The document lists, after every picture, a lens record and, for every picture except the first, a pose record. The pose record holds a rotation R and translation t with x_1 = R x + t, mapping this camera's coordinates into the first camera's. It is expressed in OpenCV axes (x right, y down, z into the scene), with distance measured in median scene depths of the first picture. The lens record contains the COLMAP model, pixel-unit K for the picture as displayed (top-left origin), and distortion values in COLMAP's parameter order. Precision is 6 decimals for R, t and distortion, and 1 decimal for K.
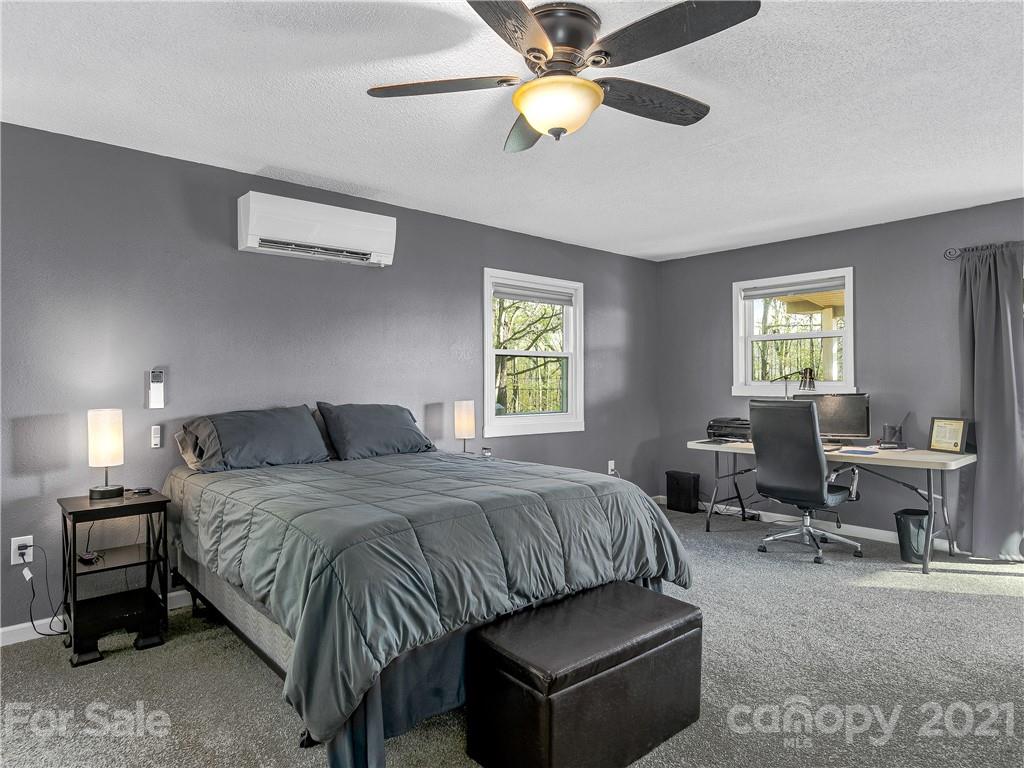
lens RADIAL K [[637.7, 0, 512.0], [0, 637.7, 384.0], [0, 0, 1]] dist [0.003076, 0.001024]
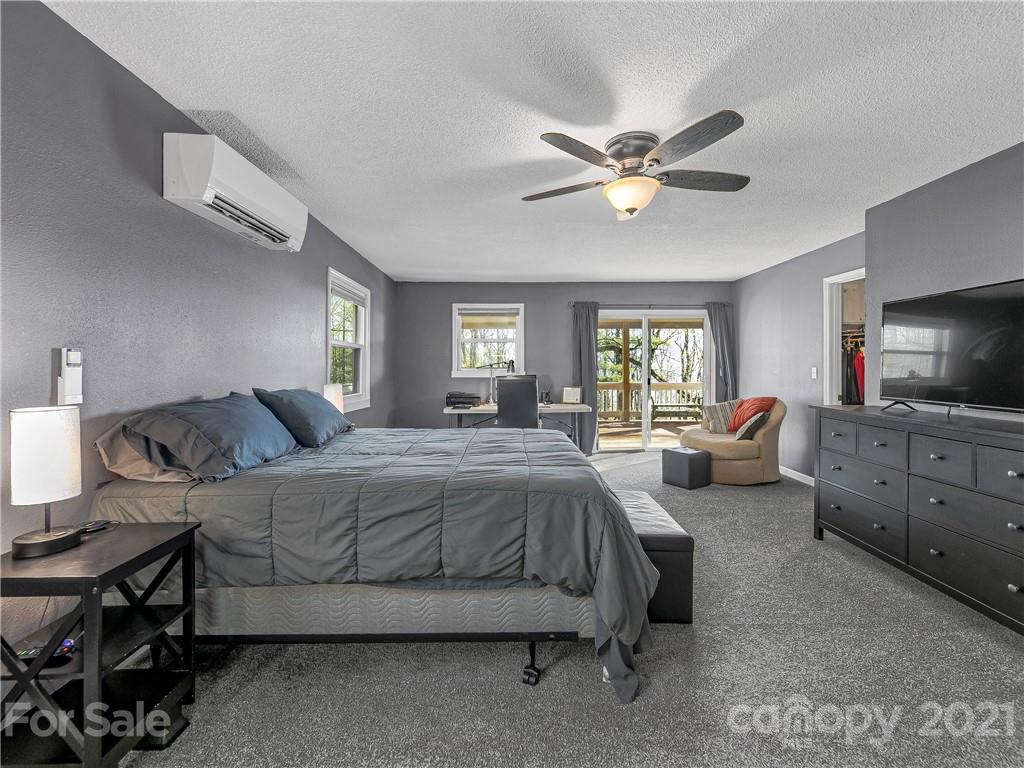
lens RADIAL K [[448.3, 0, 510.3], [0, 448.3, 374.5], [0, 0, 1]] dist [0.001430, 0.000207]
pose [[0.627237, -0.008606, 0.778781, -0.529819], [0.003199, 0.999959, 0.008474, 0.003241], [-0.778822, -0.002824, 0.627239, 0.285435]]
